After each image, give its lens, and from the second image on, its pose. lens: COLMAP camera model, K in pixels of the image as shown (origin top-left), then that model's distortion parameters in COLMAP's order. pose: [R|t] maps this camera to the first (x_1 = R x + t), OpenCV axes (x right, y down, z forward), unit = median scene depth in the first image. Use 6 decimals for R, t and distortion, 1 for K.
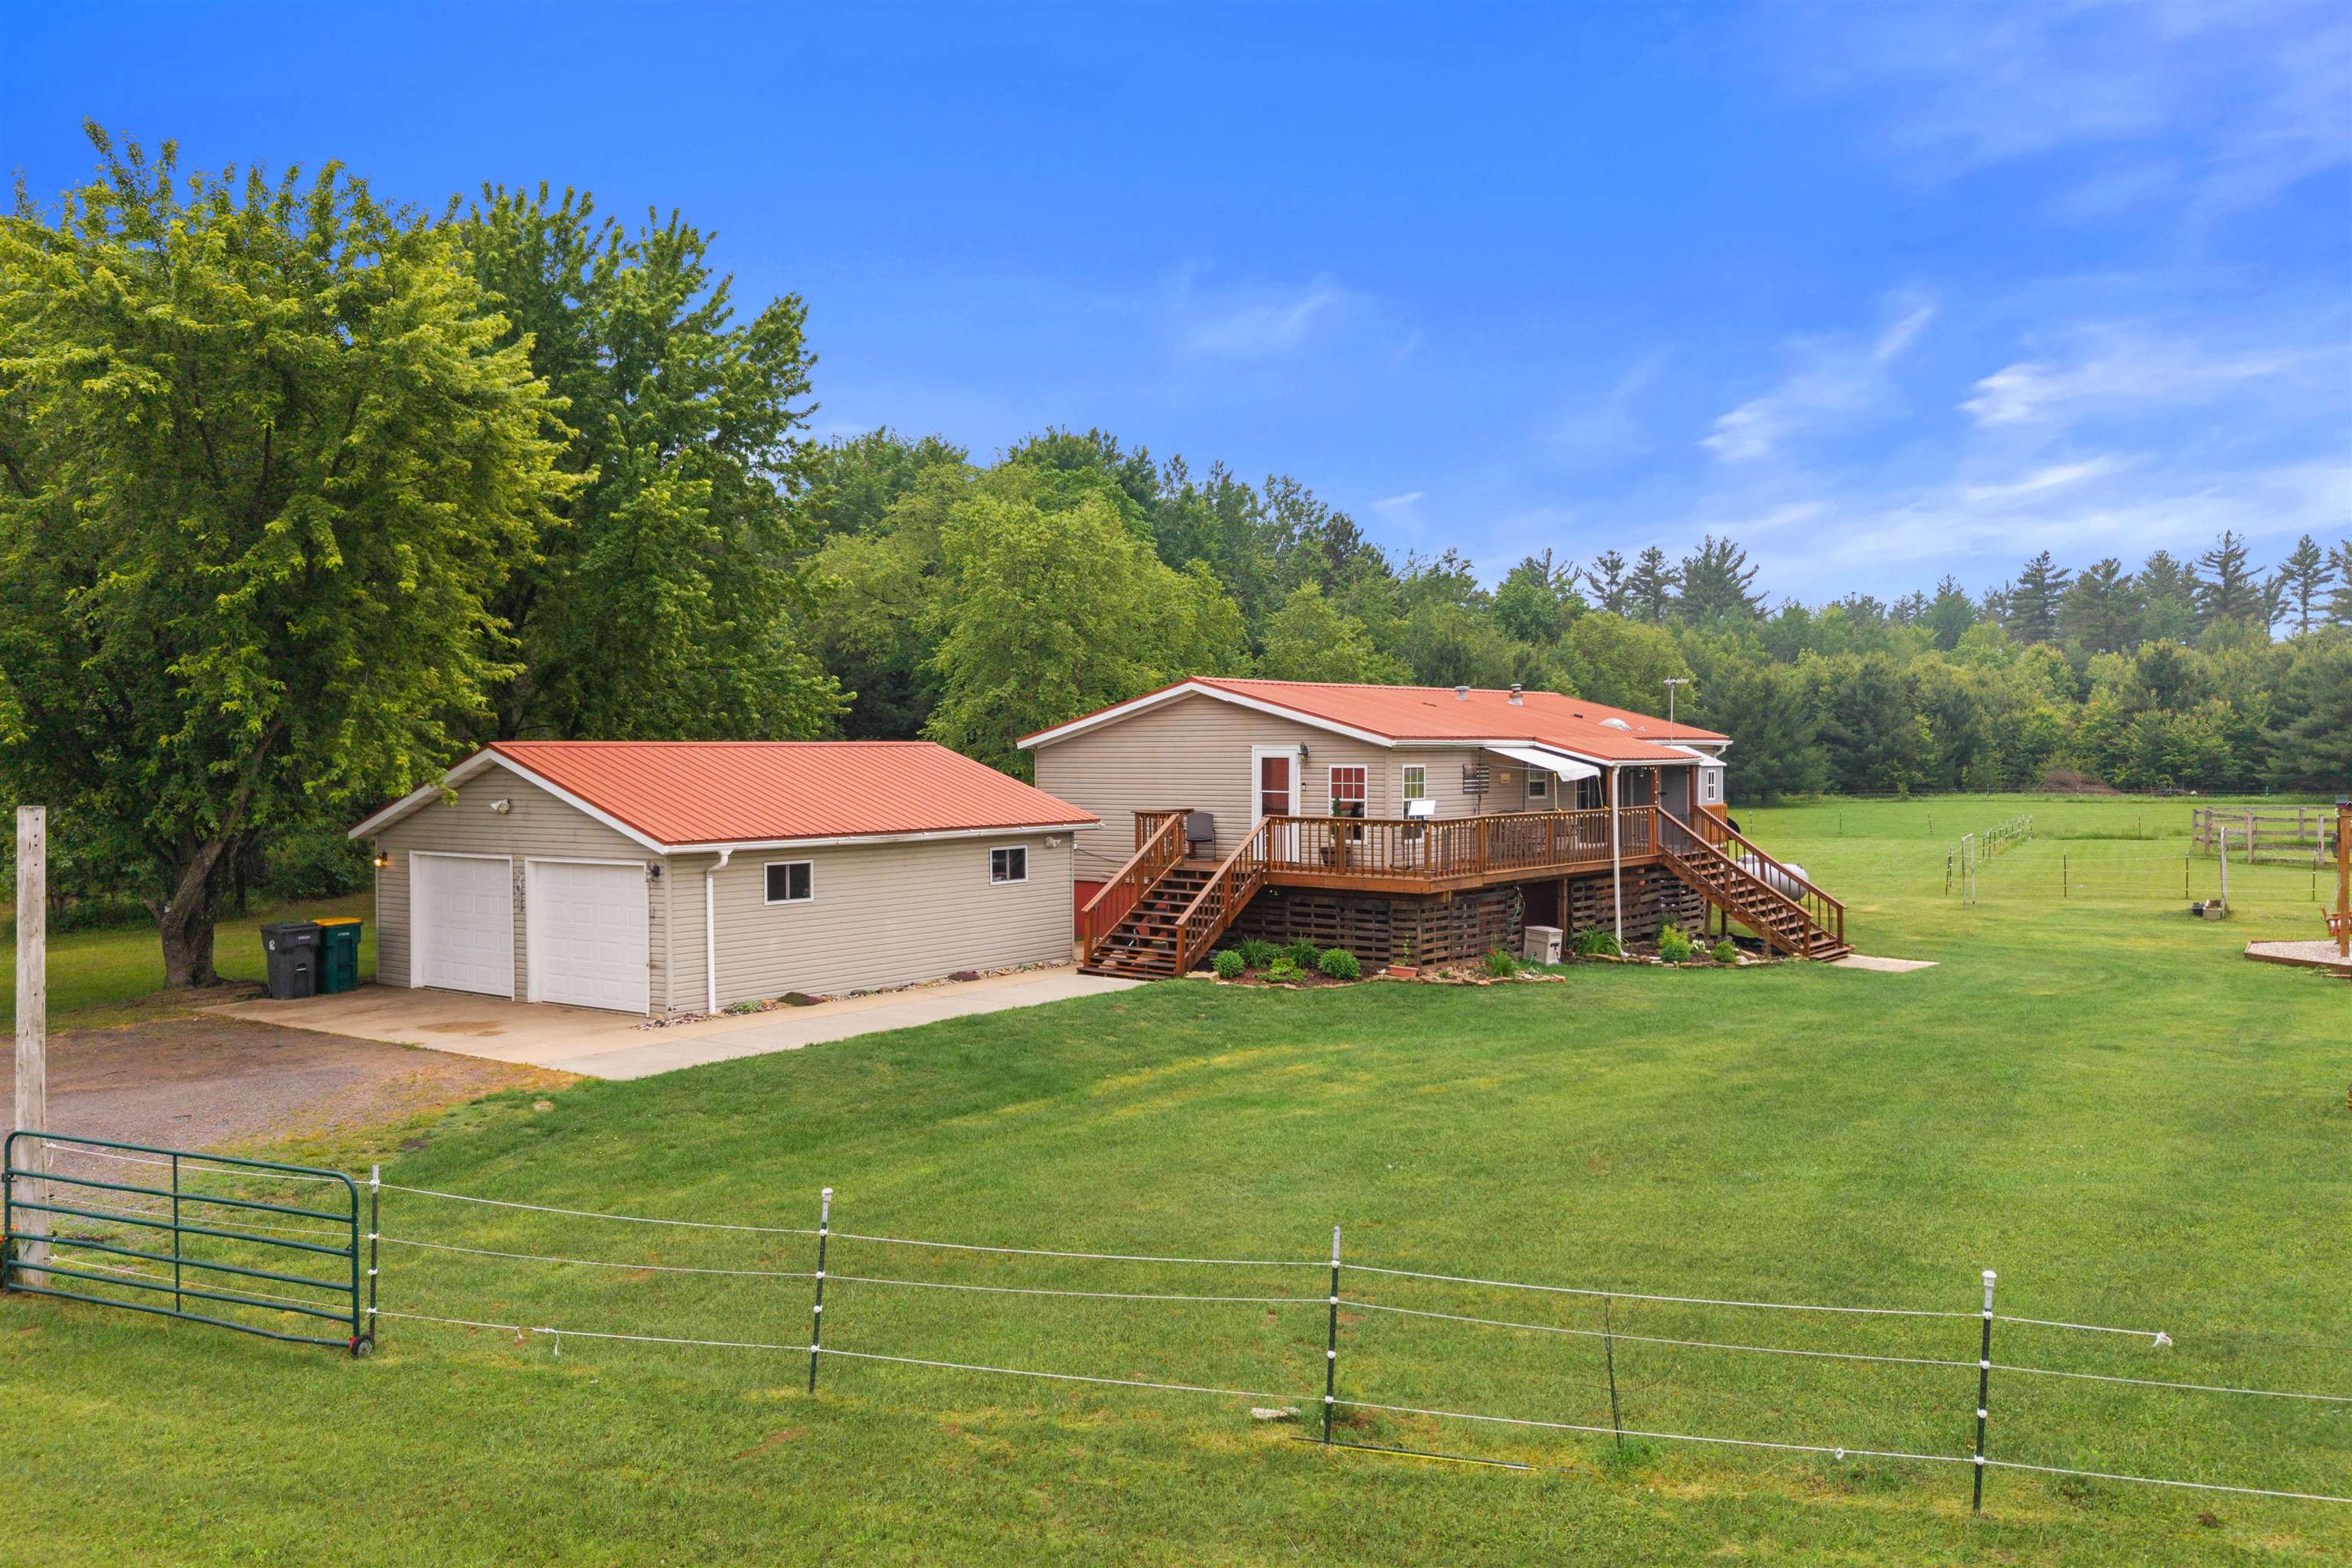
lens RADIAL K [[1870.5, 0, 1174.9], [0, 1870.5, 771.1], [0, 0, 1]] dist [0.029960, -0.036666]
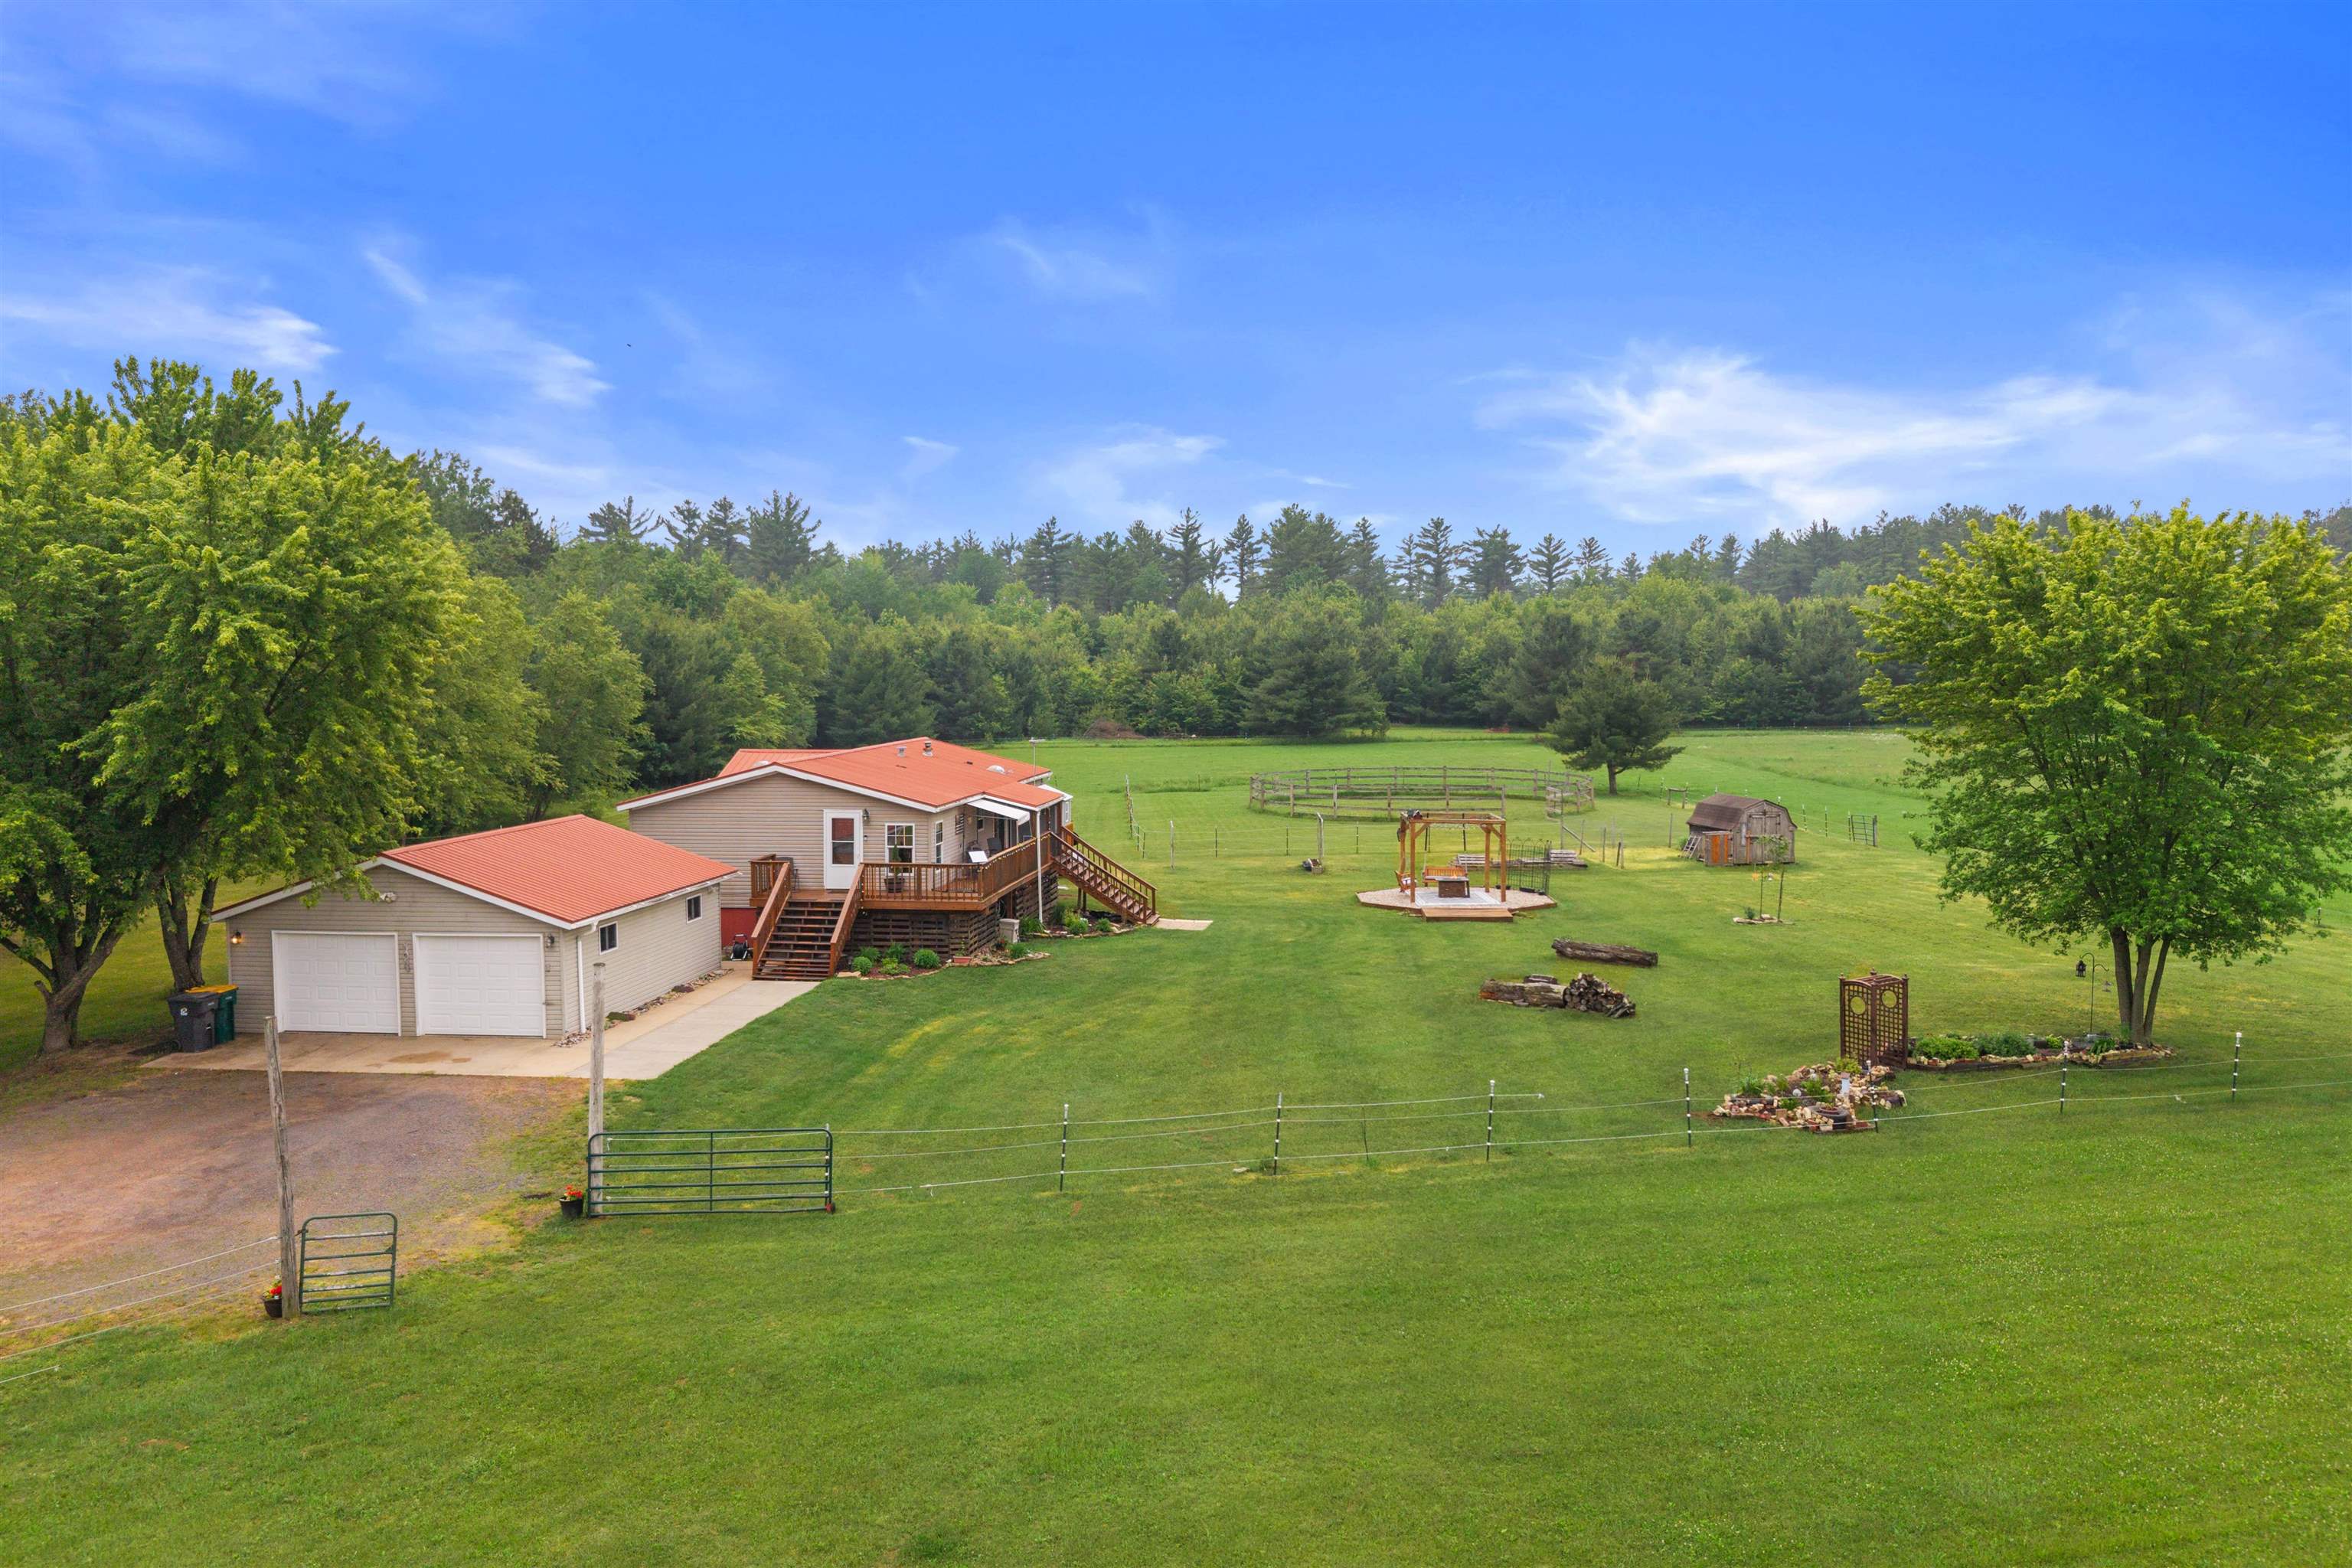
lens RADIAL K [[1870.5, 0, 1174.5], [0, 1870.5, 785.6], [0, 0, 1]] dist [0.029960, -0.036666]
pose [[0.864146, -0.033858, 0.502101, -0.121990], [0.005539, 0.998314, 0.057785, -0.030974], [-0.503211, -0.047153, 0.862876, -0.106599]]
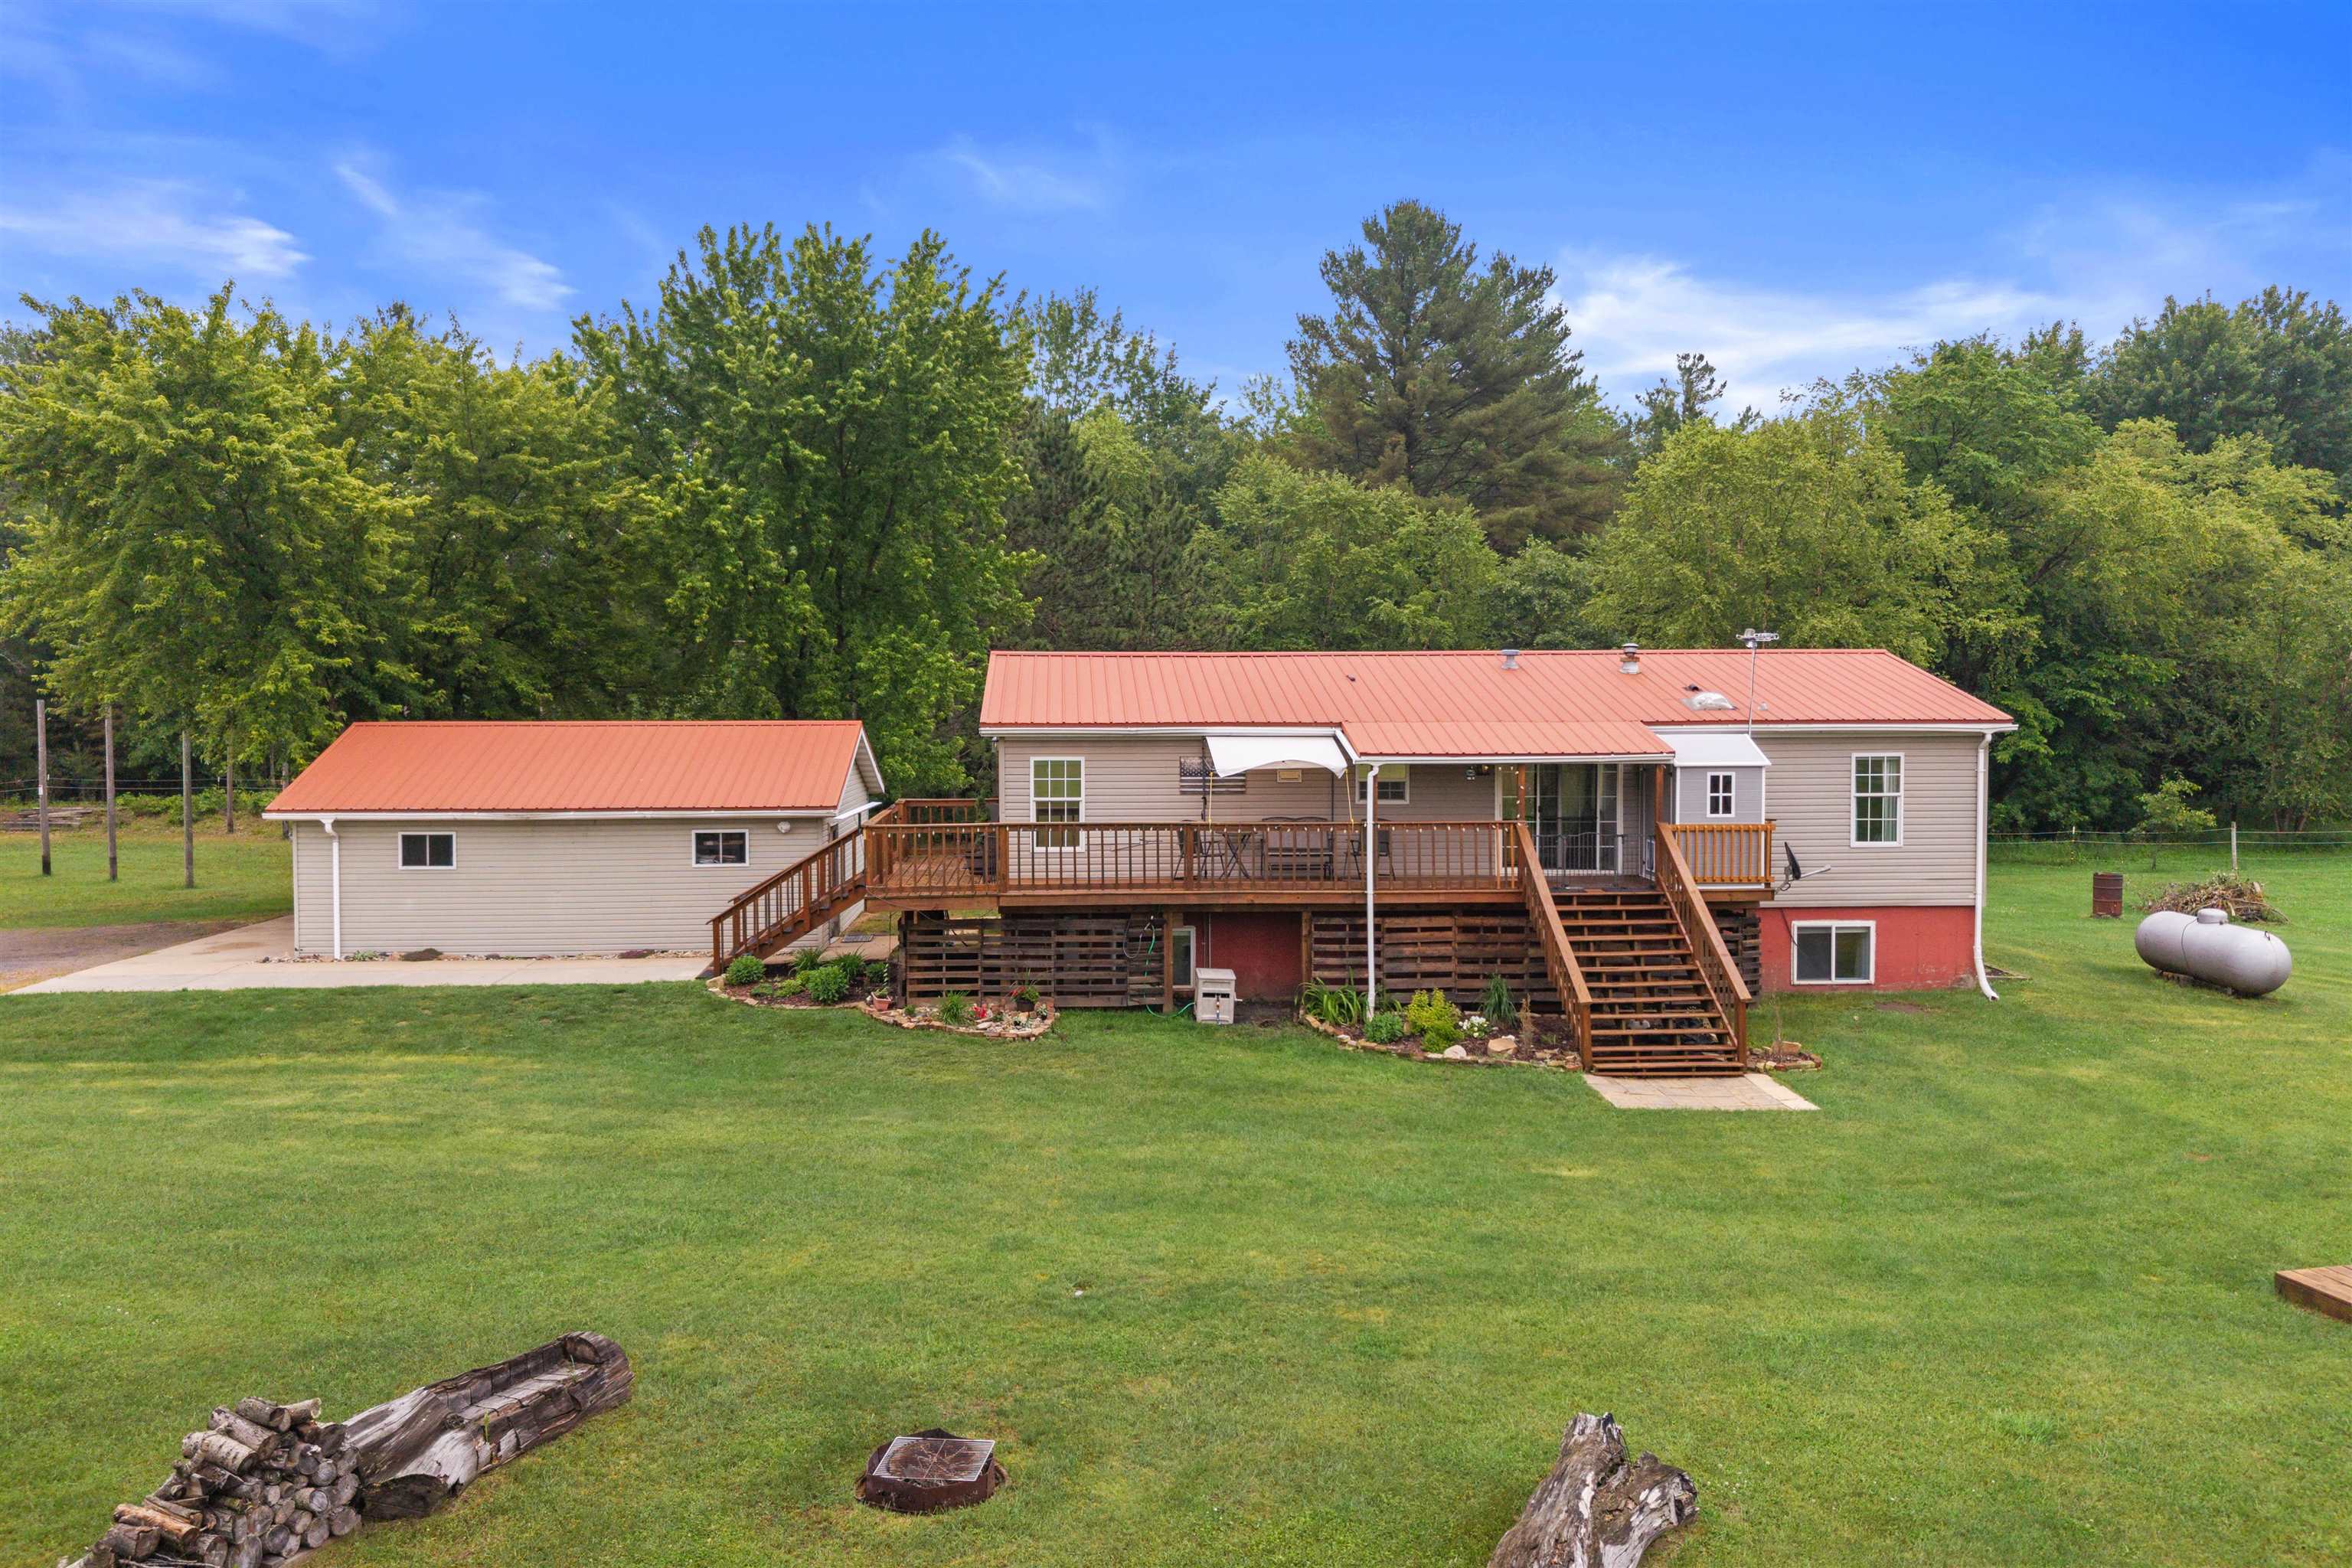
lens RADIAL K [[1870.5, 0, 1175.7], [0, 1870.5, 783.4], [0, 0, 1]] dist [0.029960, -0.036666]
pose [[0.712716, 0.044886, -0.700015, 0.191102], [-0.014527, 0.998681, 0.049245, -0.009074], [0.701303, -0.024929, 0.712428, 0.110128]]
